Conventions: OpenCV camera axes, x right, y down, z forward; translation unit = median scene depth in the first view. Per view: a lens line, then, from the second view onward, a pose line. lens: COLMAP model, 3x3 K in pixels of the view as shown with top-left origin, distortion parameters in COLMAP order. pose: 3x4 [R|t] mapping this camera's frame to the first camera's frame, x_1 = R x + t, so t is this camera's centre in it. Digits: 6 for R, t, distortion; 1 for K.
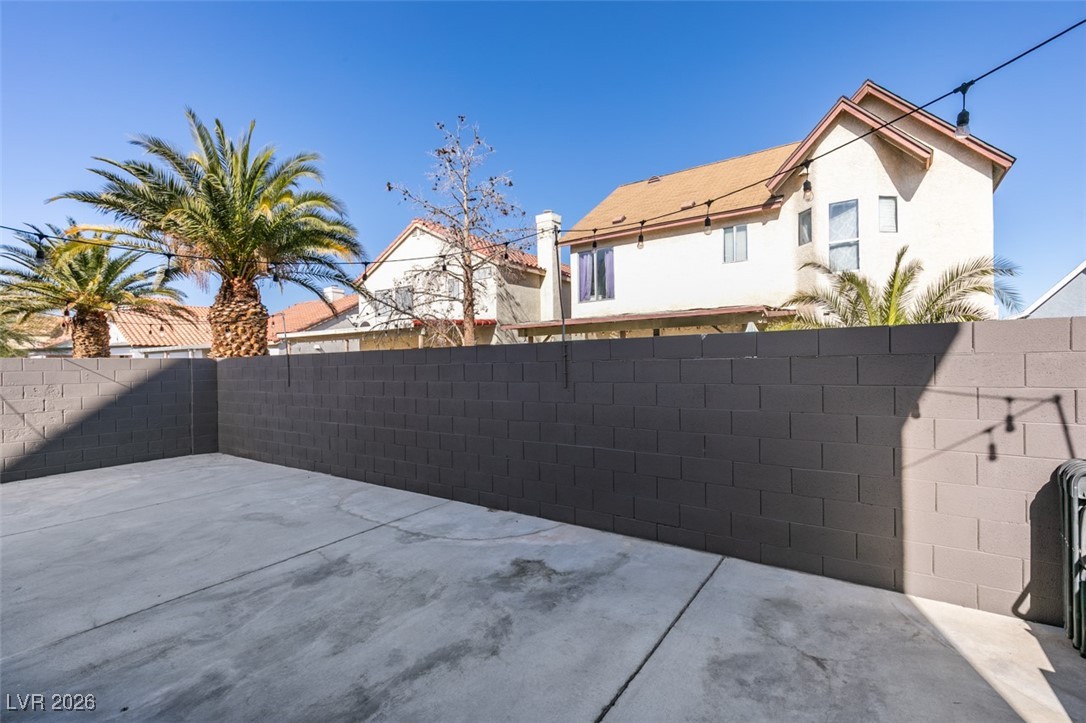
lens RADIAL K [[484.6, 0, 541.5], [0, 484.6, 364.8], [0, 0, 1]] dist [0.006142, -0.001040]
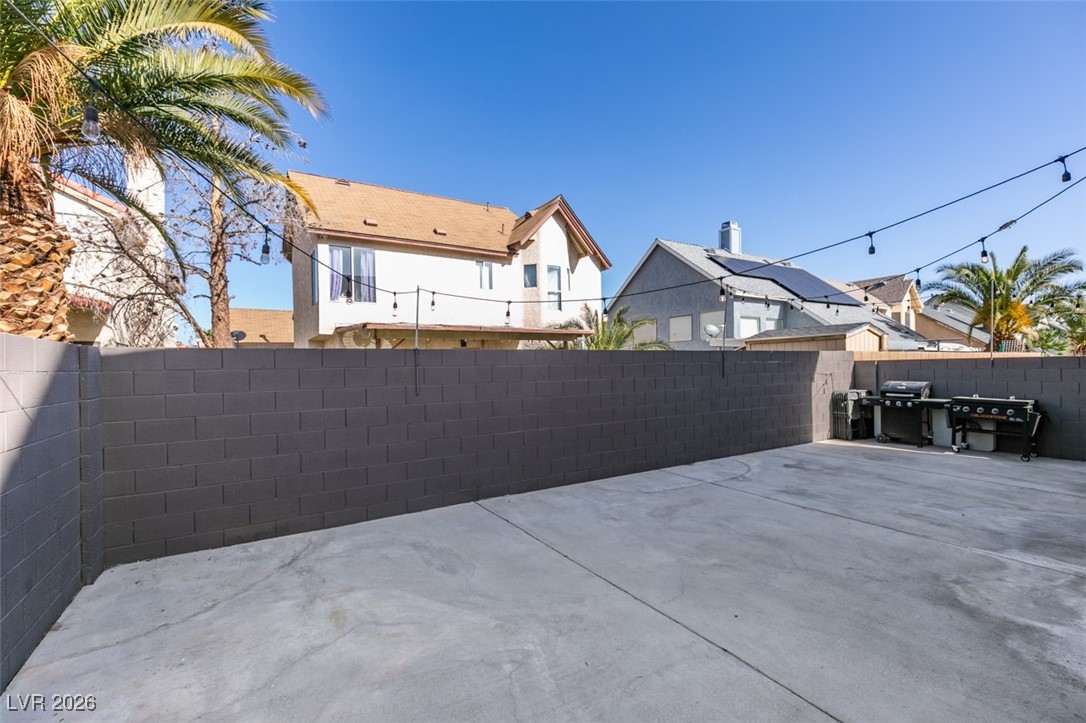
lens RADIAL K [[484.6, 0, 541.5], [0, 484.6, 364.8], [0, 0, 1]] dist [0.006142, -0.001040]
pose [[0.391103, 0.013962, 0.920241, -1.903538], [0.011088, 0.999741, -0.019880, 0.030815], [-0.920280, 0.017979, 0.390847, 0.989402]]
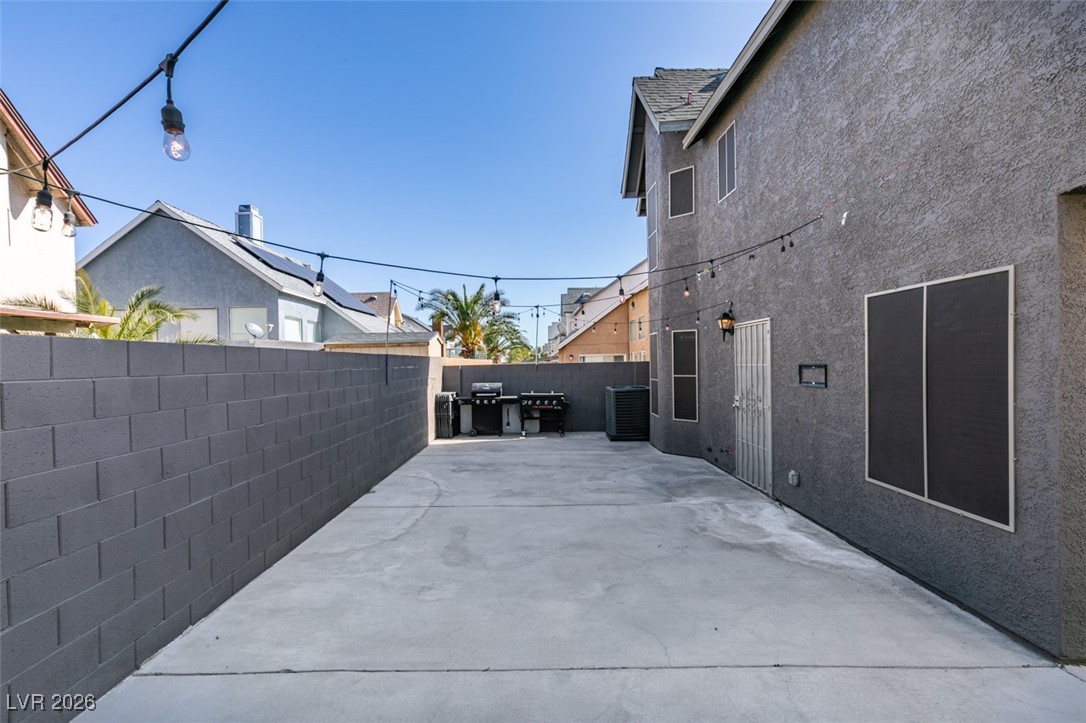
lens RADIAL K [[484.6, 0, 541.5], [0, 484.6, 364.8], [0, 0, 1]] dist [0.006142, -0.001040]
pose [[-0.583231, 0.023973, 0.811952, -1.562788], [0.030819, 0.999498, -0.007373, 0.011062], [-0.811721, 0.020724, -0.583677, 1.595774]]
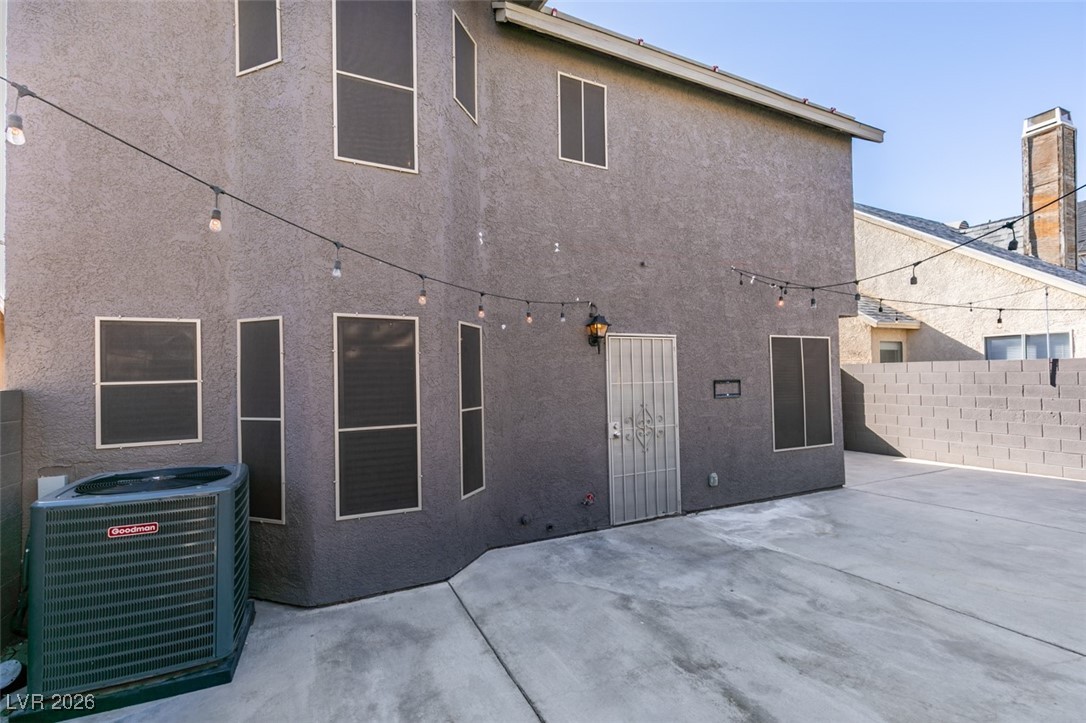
lens RADIAL K [[484.6, 0, 541.5], [0, 484.6, 364.8], [0, 0, 1]] dist [0.006142, -0.001040]
pose [[-0.488608, 0.006315, -0.872481, 0.454991], [0.021125, 0.999766, -0.004595, -0.027238], [0.872248, -0.020677, -0.488627, 0.662570]]
